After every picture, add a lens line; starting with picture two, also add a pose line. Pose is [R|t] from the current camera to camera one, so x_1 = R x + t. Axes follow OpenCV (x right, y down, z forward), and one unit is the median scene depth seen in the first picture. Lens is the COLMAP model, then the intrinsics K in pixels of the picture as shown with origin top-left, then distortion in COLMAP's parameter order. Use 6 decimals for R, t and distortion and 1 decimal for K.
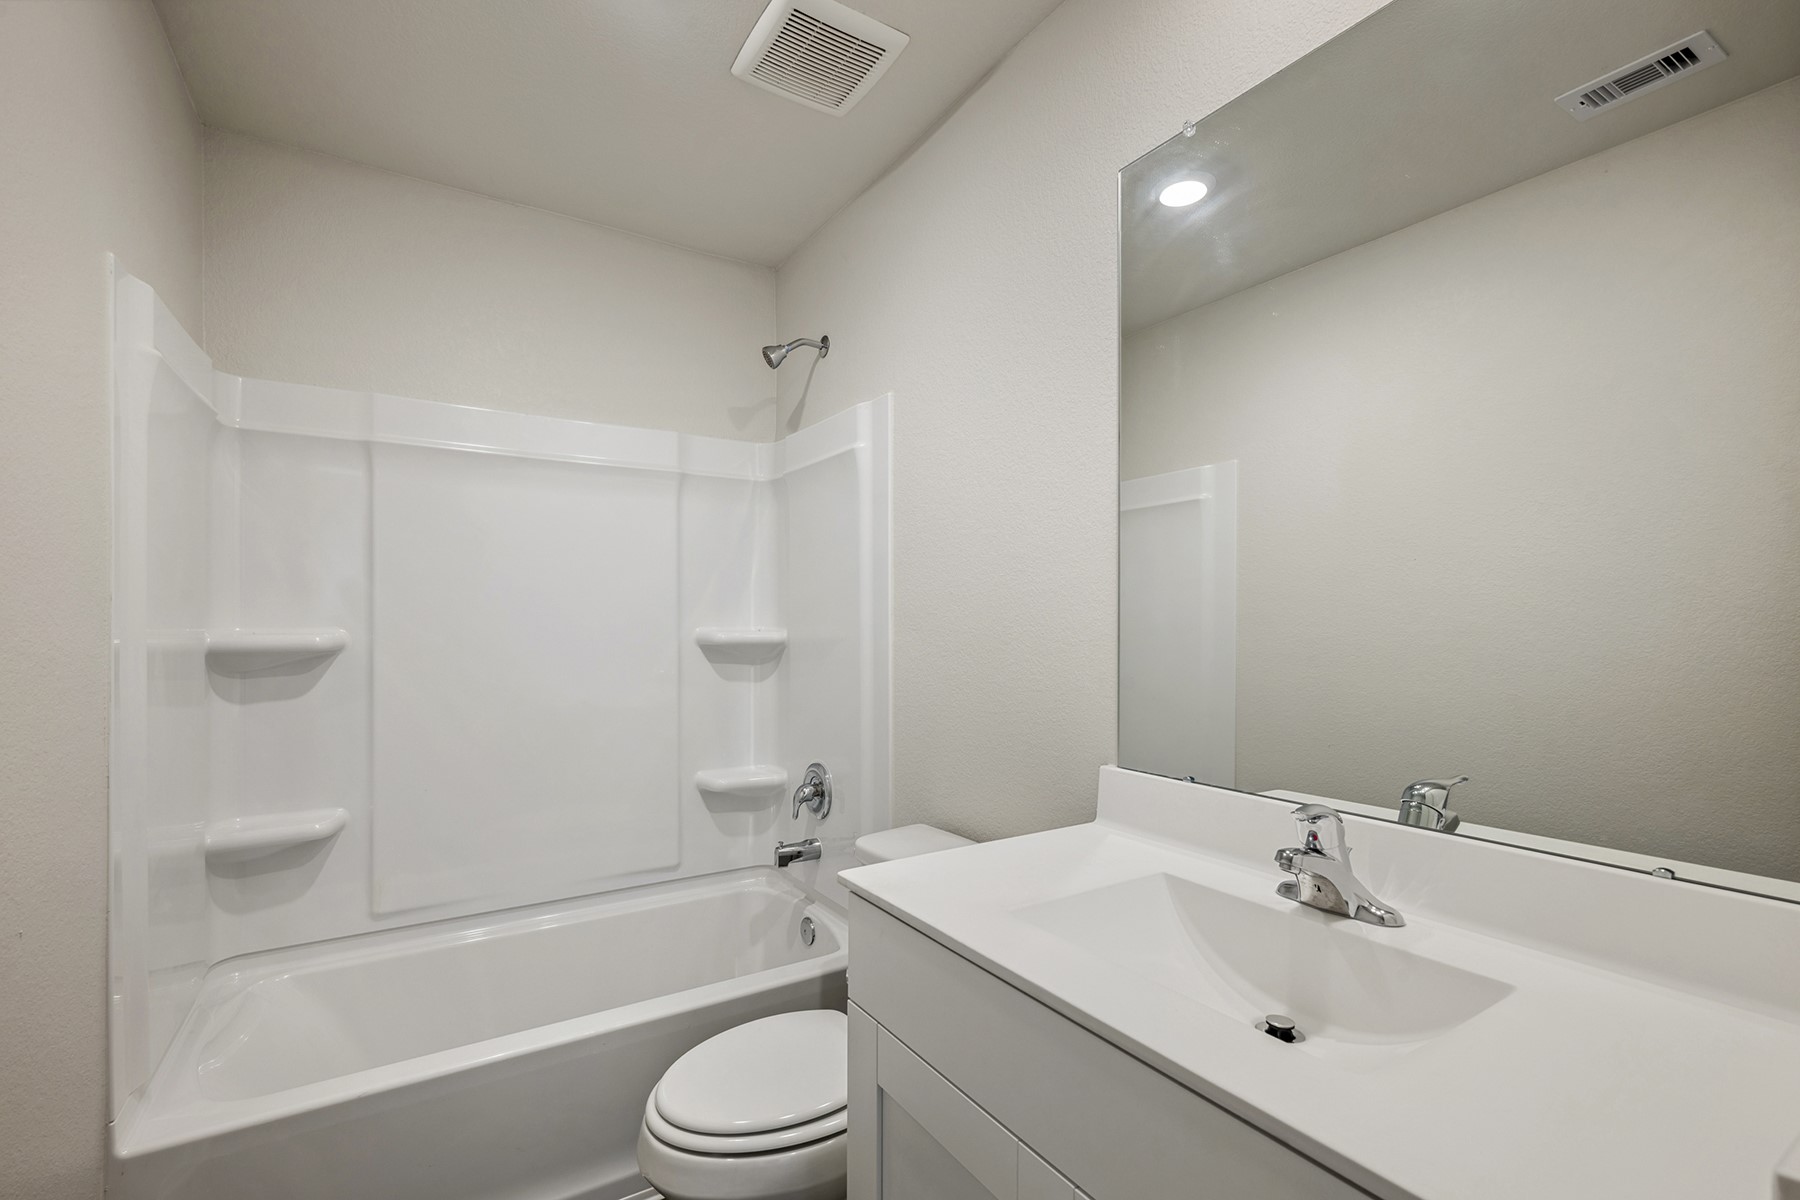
lens RADIAL K [[797.7, 0, 894.5], [0, 797.7, 602.9], [0, 0, 1]] dist [0.007347, 0.000428]
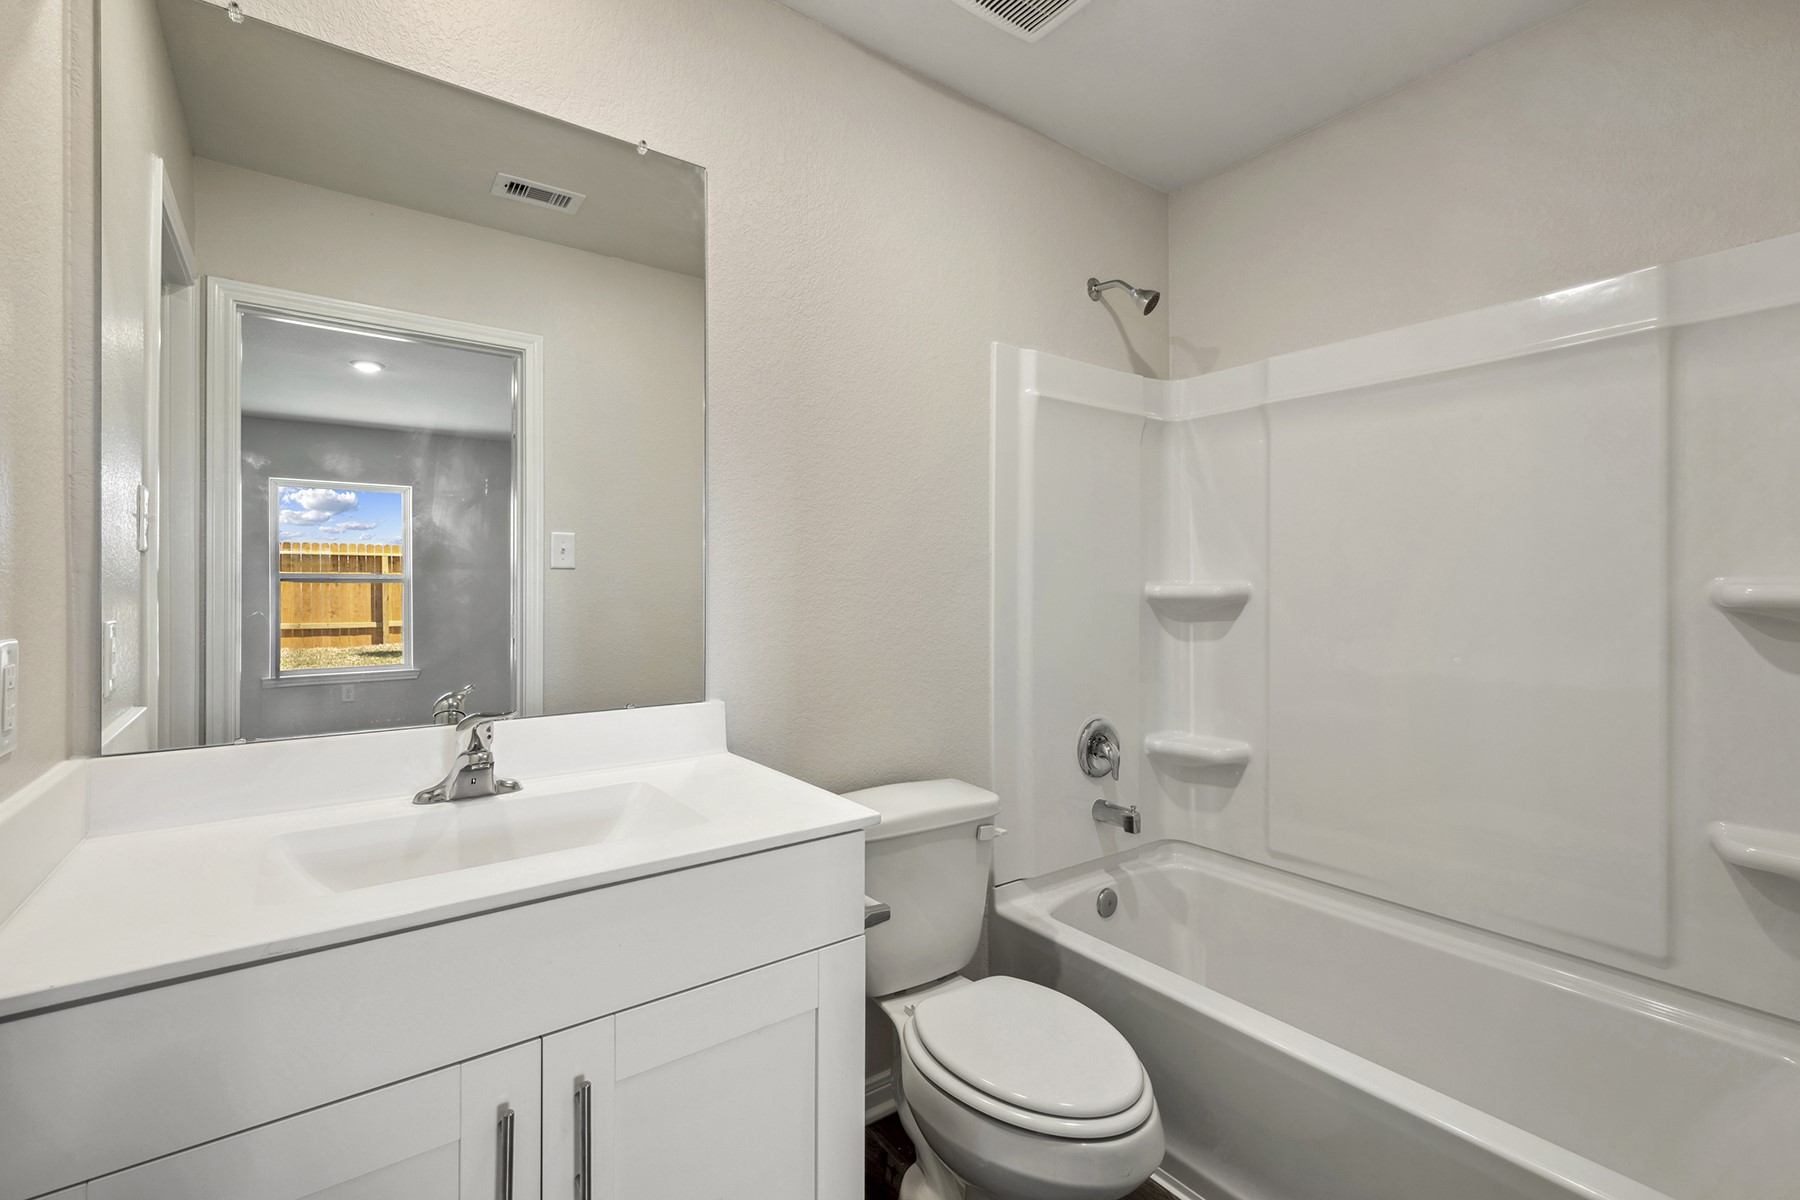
lens RADIAL K [[829.7, 0, 900.0], [0, 829.7, 600.0], [0, 0, 1]] dist [0.028716, 0.000042]
pose [[0.084380, 0.017273, -0.996284, 0.415381], [0.024147, 0.999521, 0.019374, 0.023658], [0.996141, -0.025692, 0.083922, 0.428715]]
